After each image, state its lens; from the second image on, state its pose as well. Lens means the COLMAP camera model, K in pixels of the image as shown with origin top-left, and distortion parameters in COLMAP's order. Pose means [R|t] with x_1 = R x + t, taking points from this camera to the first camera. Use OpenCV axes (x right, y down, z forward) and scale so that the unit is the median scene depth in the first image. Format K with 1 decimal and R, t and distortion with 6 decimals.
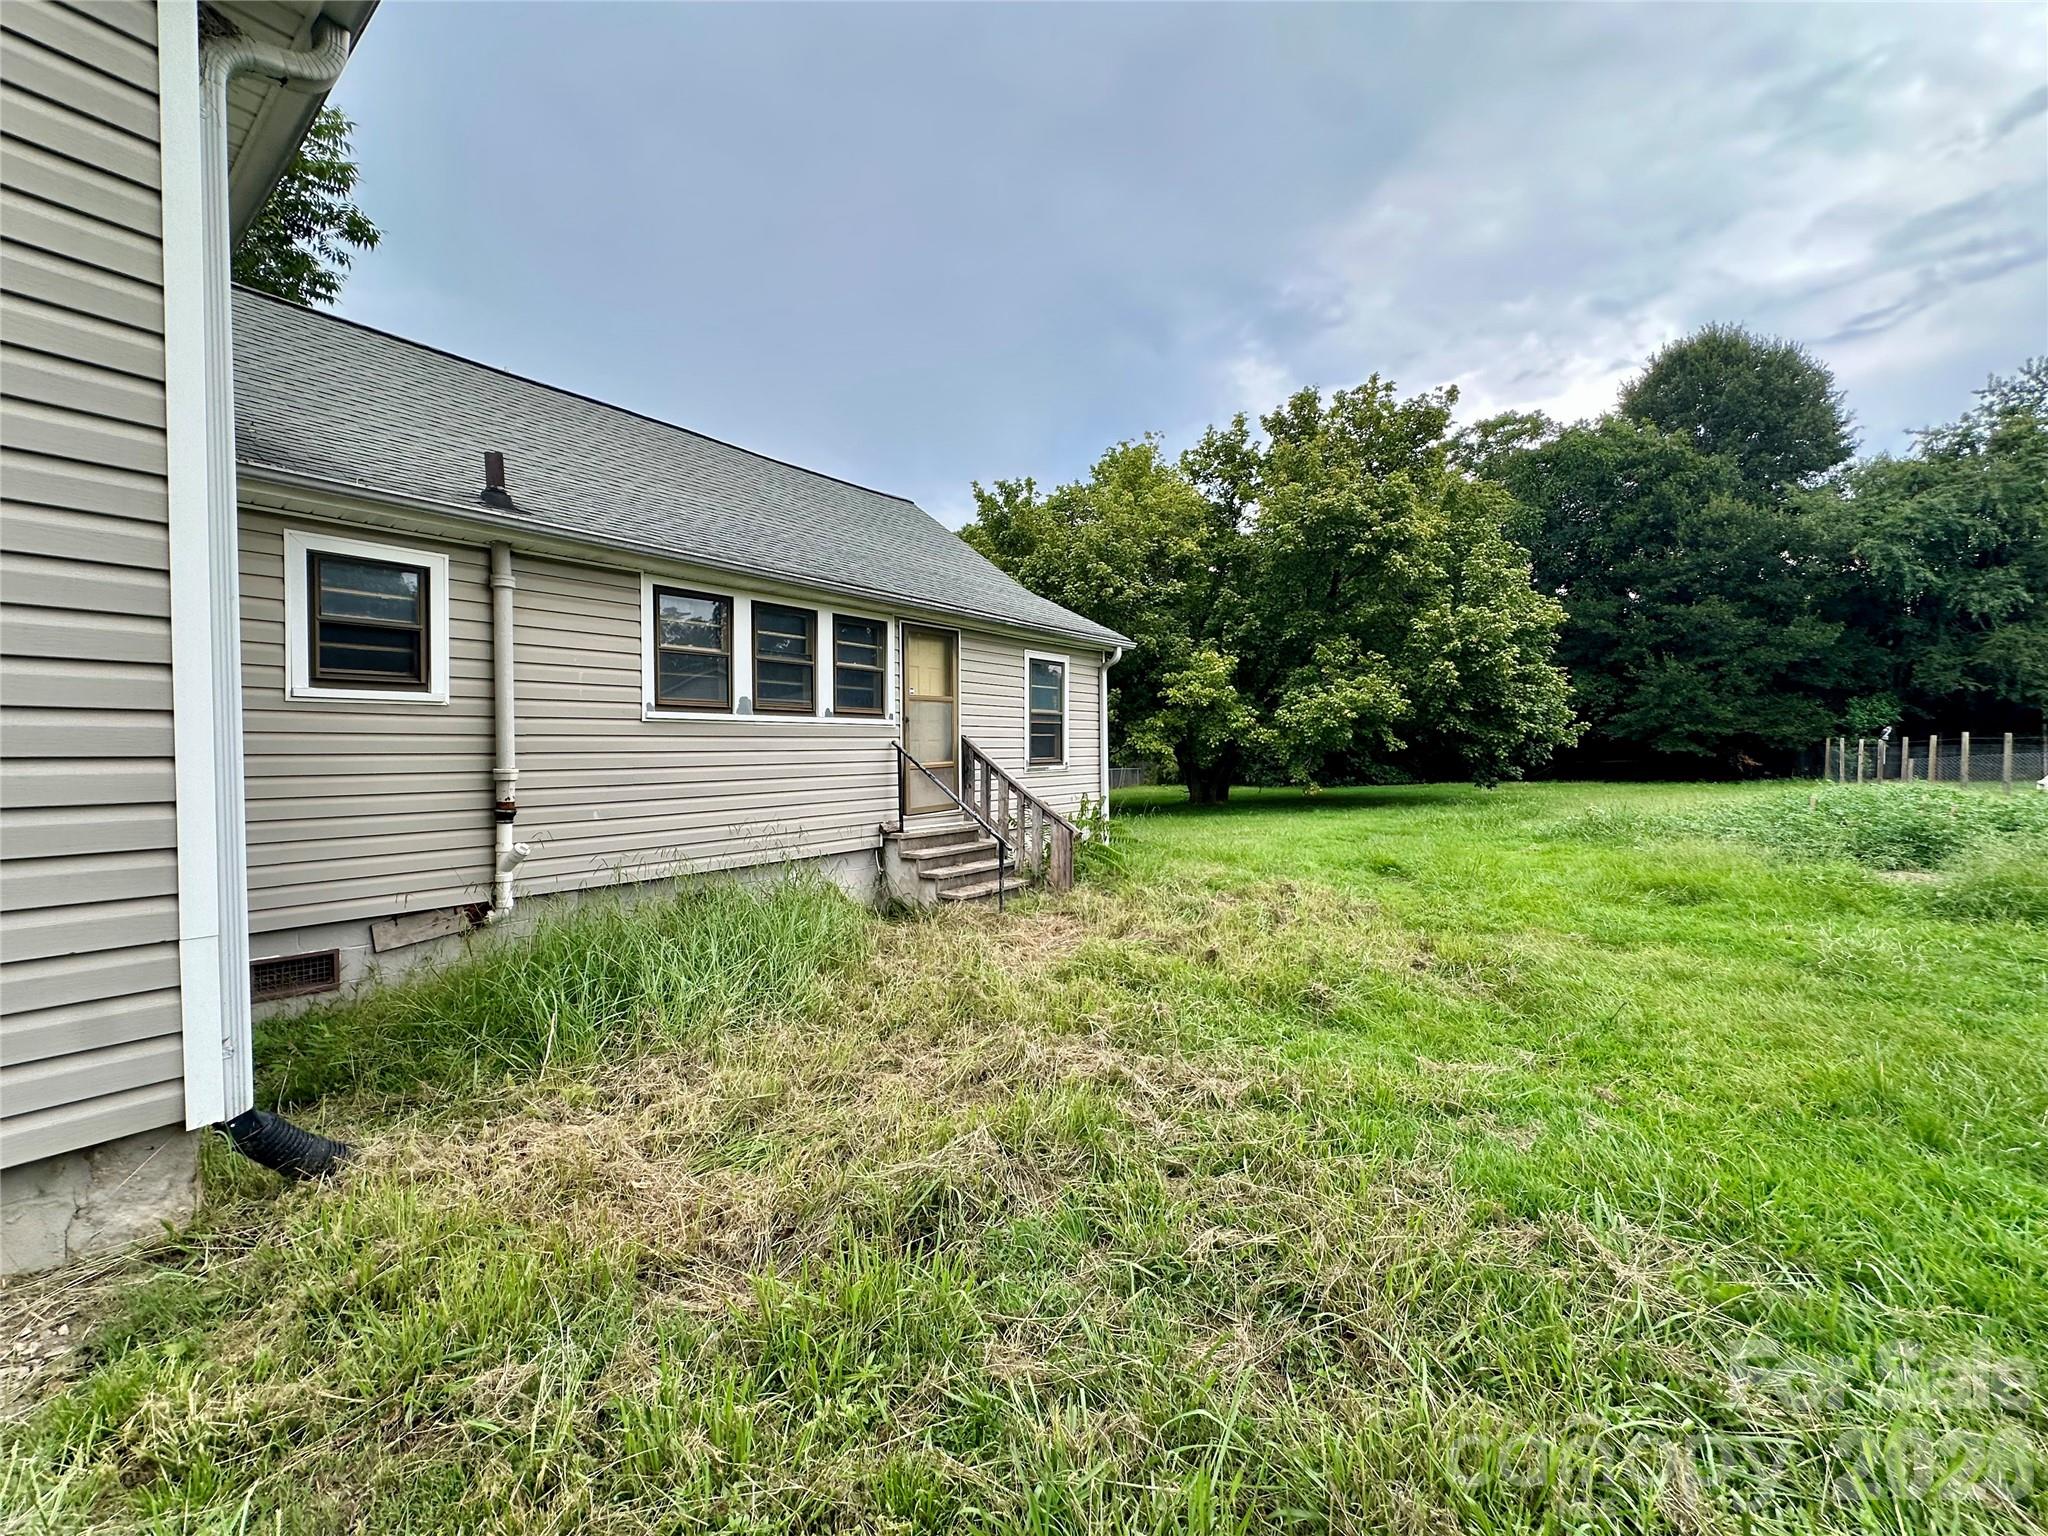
lens RADIAL K [[809.1, 0, 1024.0], [0, 809.1, 768.0], [0, 0, 1]] dist [-0.003326, -0.000399]
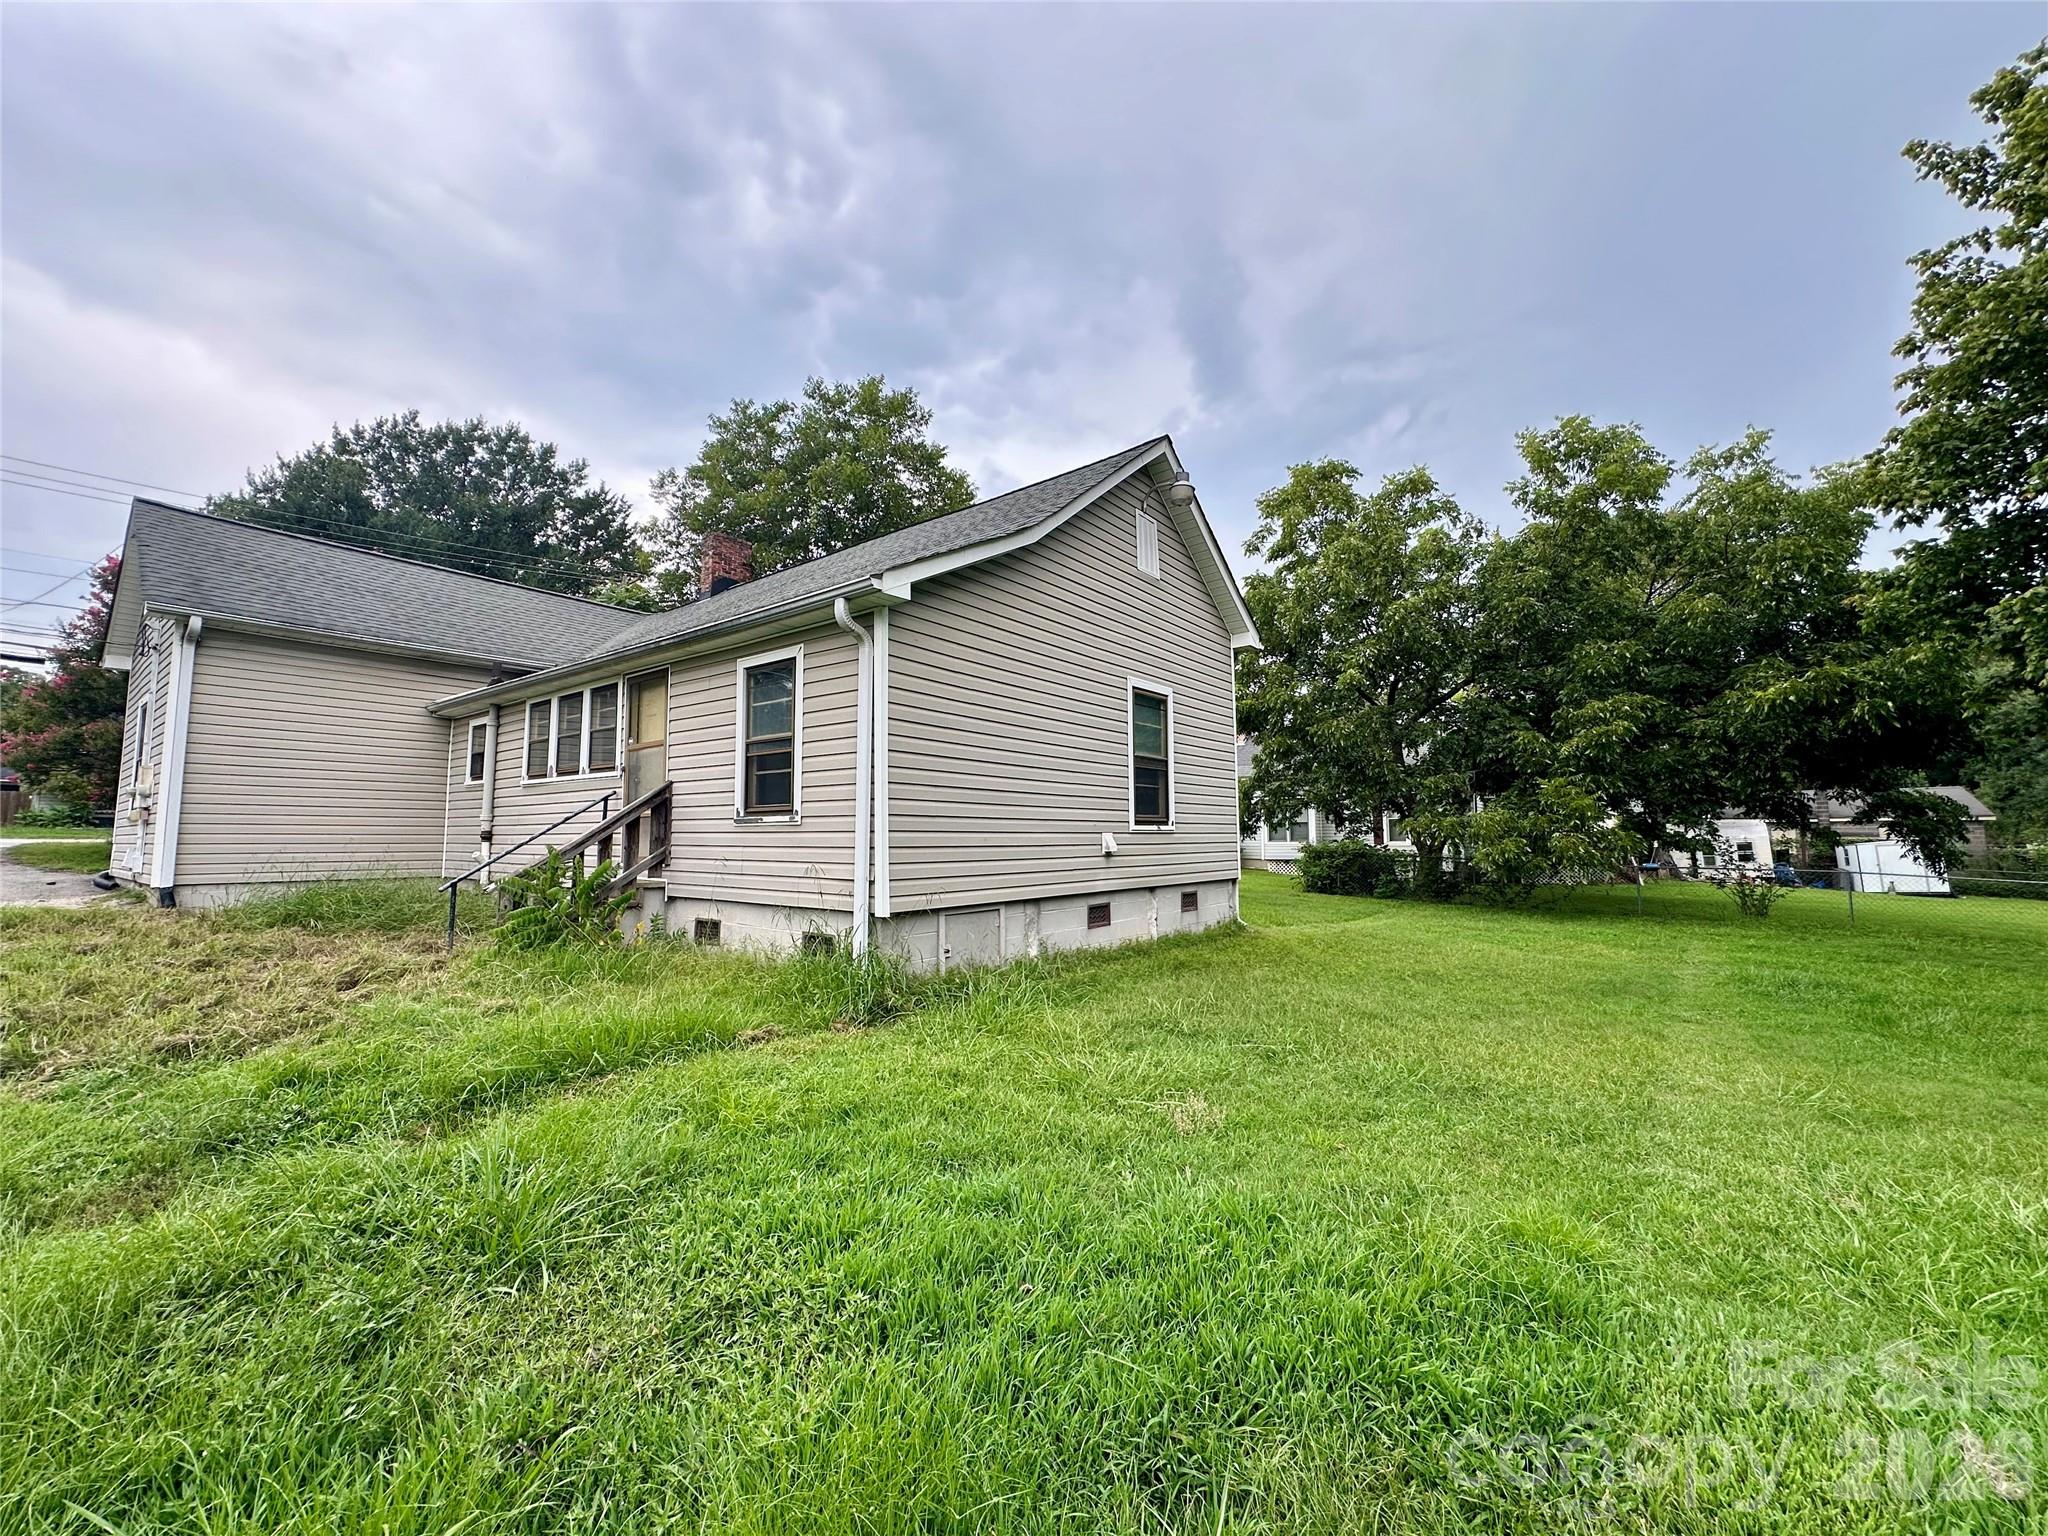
lens RADIAL K [[809.1, 0, 1024.0], [0, 809.1, 768.0], [0, 0, 1]] dist [-0.003326, -0.000399]
pose [[-0.022077, -0.076987, -0.996788, 0.901030], [-0.028328, 0.996679, -0.076351, 0.003448], [0.999355, 0.026551, -0.024184, 1.581733]]
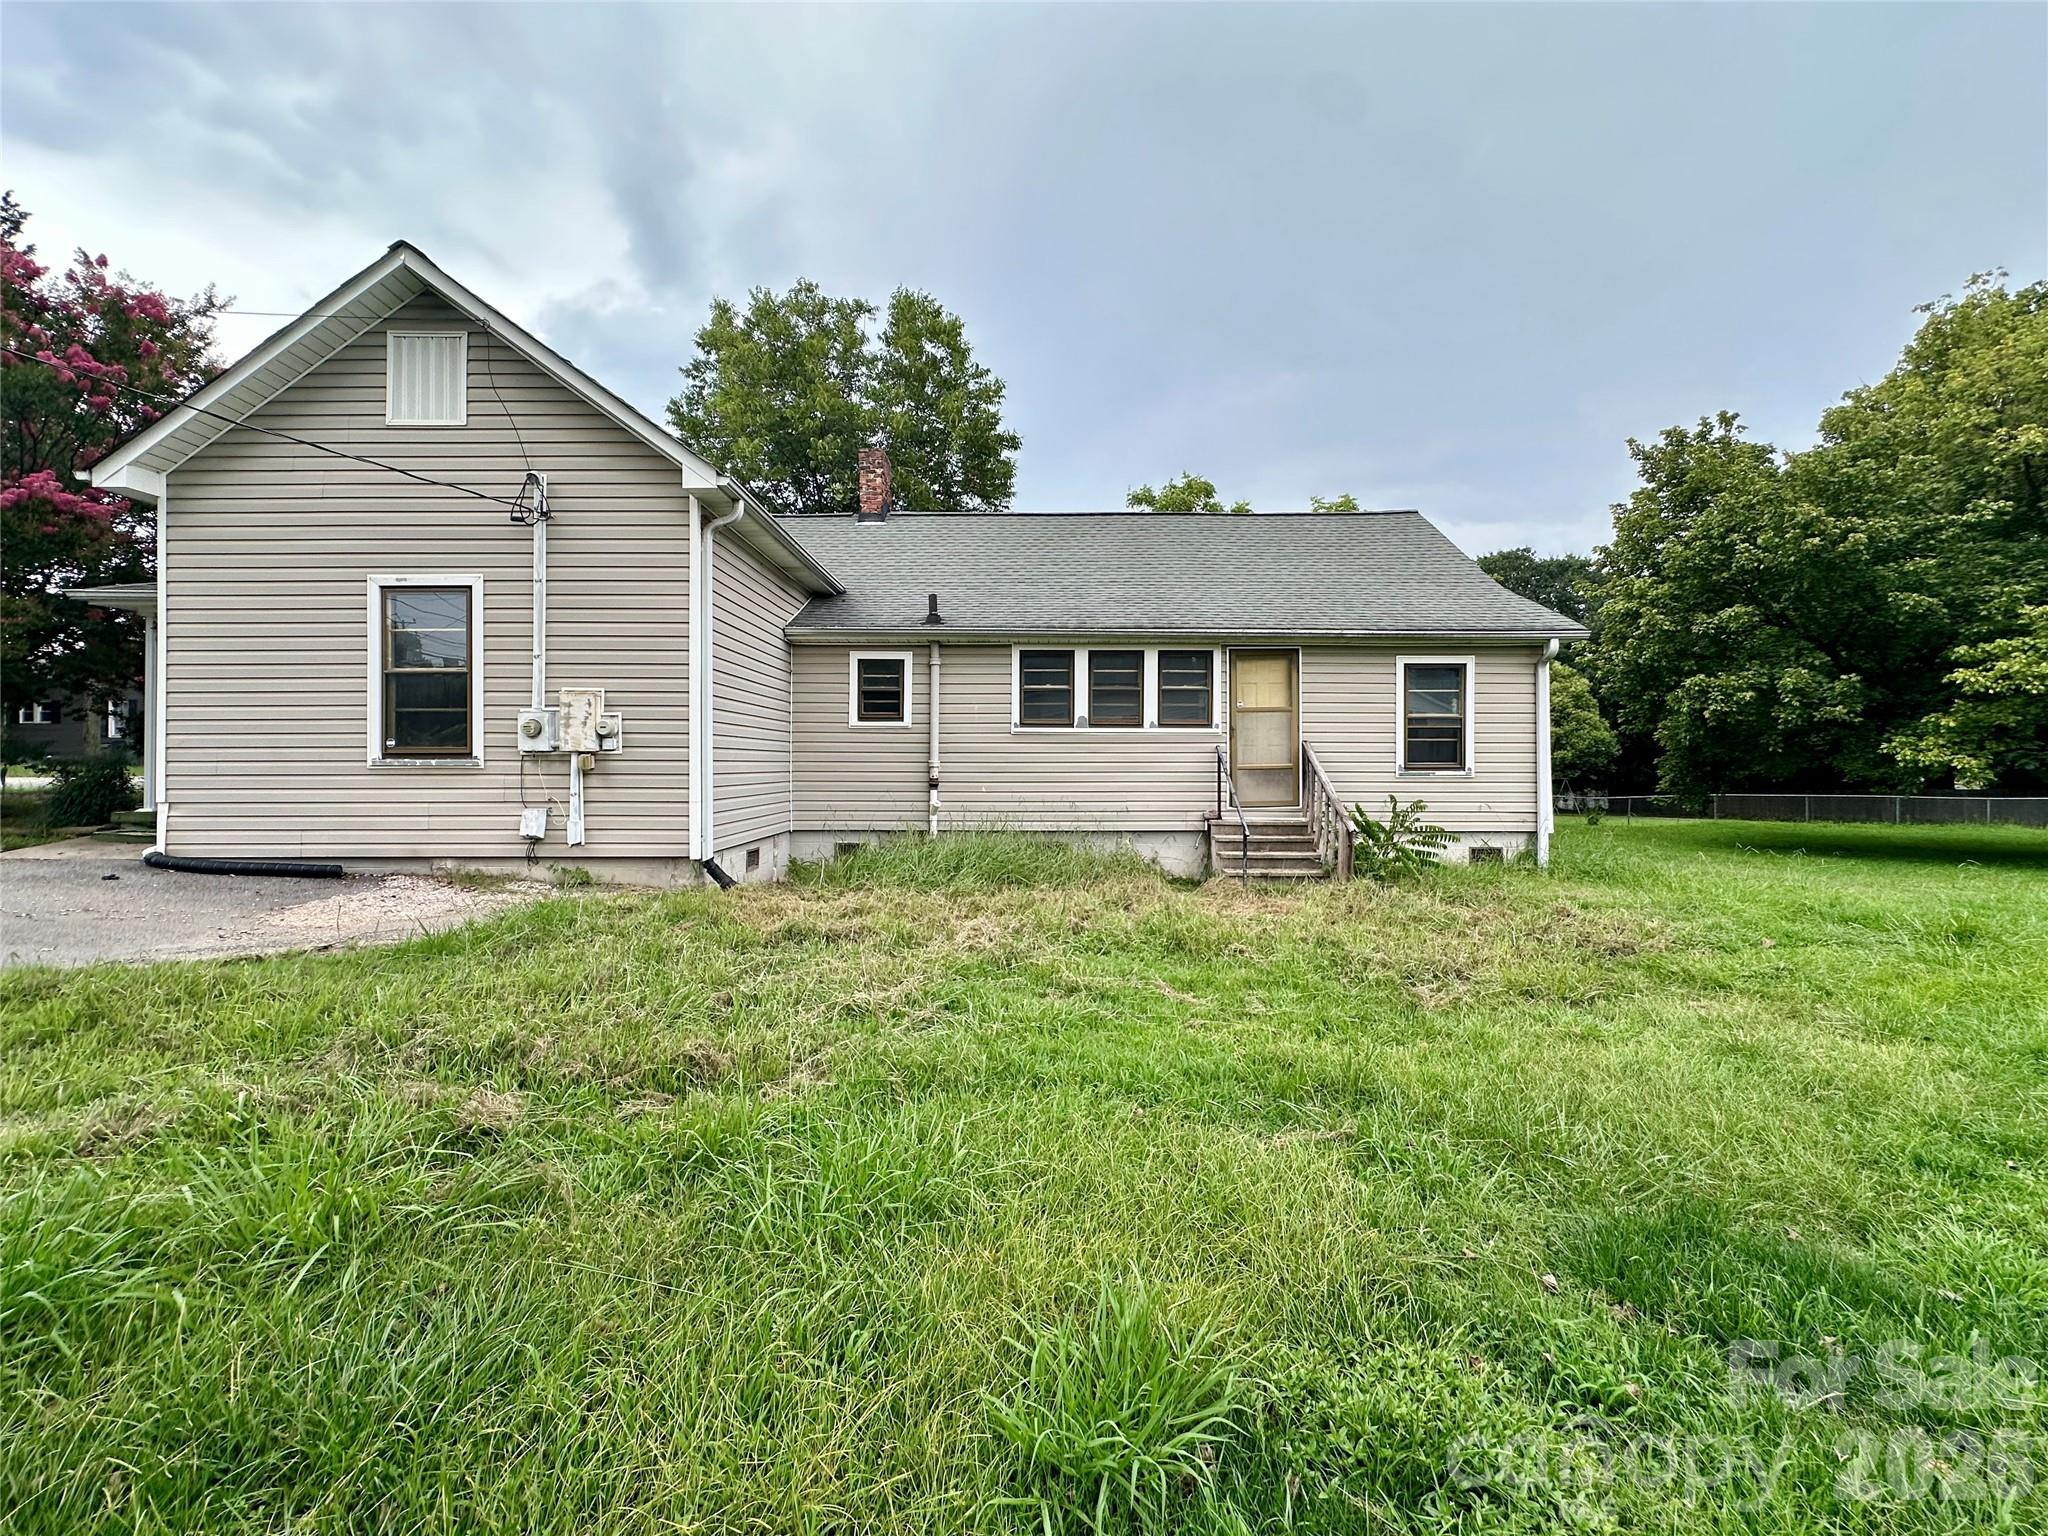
lens RADIAL K [[840.7, 0, 1024.0], [0, 840.7, 768.0], [0, 0, 1]] dist [-0.001521, -0.000259]
pose [[0.604917, 0.007338, -0.796255, 0.690311], [-0.026074, 0.999604, -0.010597, 0.022261], [0.795861, 0.027172, 0.604869, -0.012014]]
